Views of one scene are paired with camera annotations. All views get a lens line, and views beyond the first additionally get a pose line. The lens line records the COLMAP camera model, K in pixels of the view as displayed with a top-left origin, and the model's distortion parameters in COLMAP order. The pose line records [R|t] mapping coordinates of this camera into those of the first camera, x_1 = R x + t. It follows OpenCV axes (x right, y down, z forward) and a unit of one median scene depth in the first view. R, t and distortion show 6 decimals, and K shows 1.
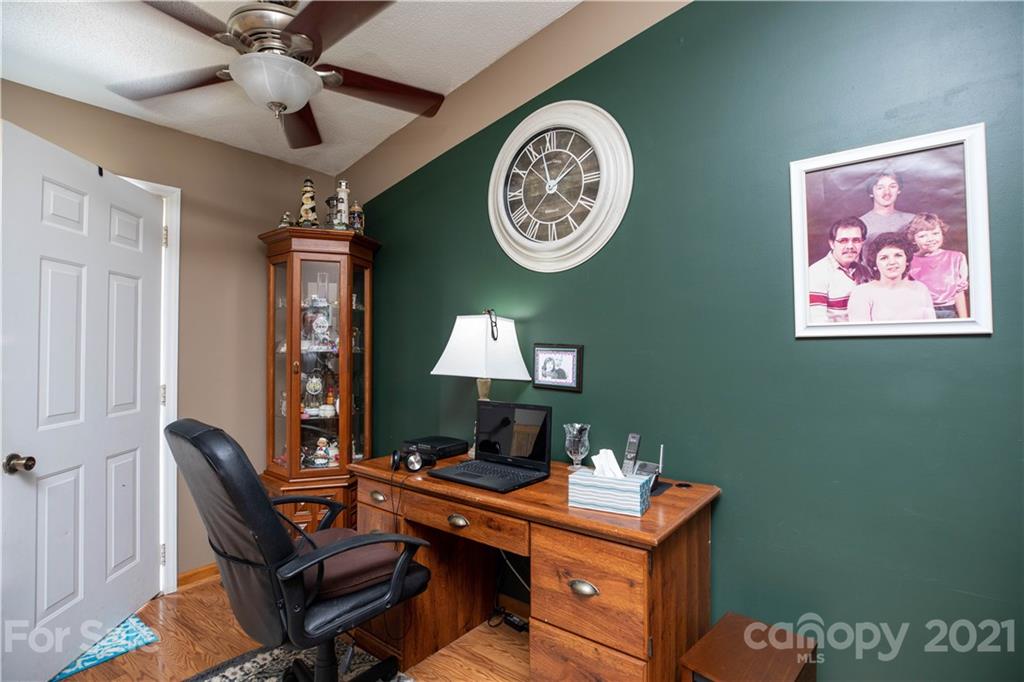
lens RADIAL K [[477.8, 0, 511.9], [0, 477.8, 338.8], [0, 0, 1]] dist [-0.001949, -0.000052]
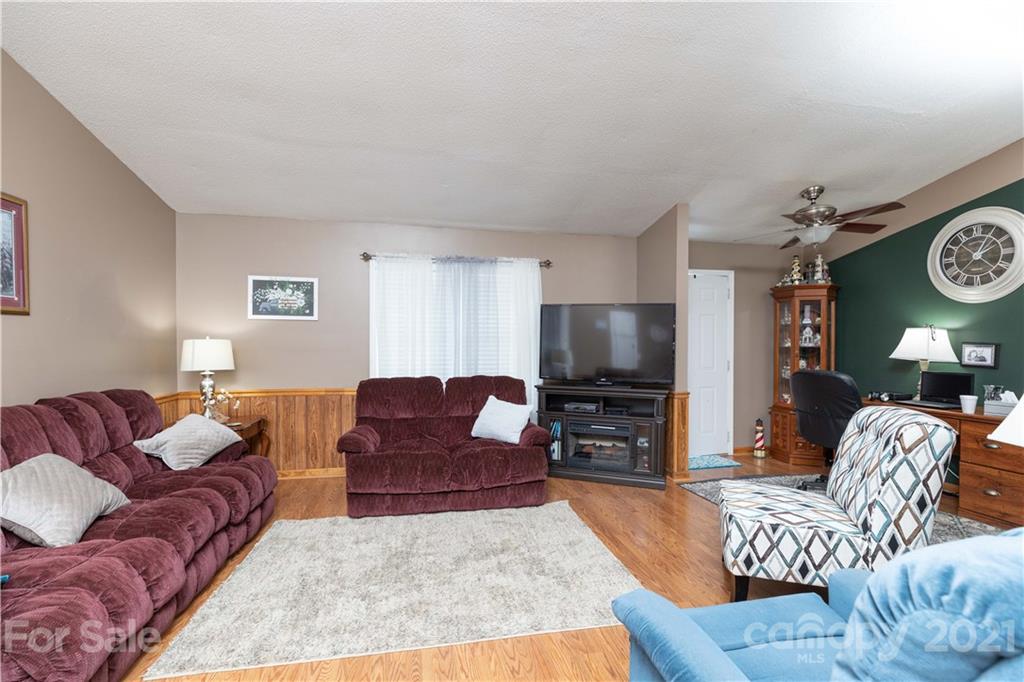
lens RADIAL K [[460.6, 0, 518.4], [0, 460.6, 348.0], [0, 0, 1]] dist [0.004589, 0.000375]
pose [[0.762529, 0.011371, -0.646855, -0.104258], [0.002429, 0.999788, 0.020439, -0.008786], [0.646950, -0.017156, 0.762339, -1.477218]]
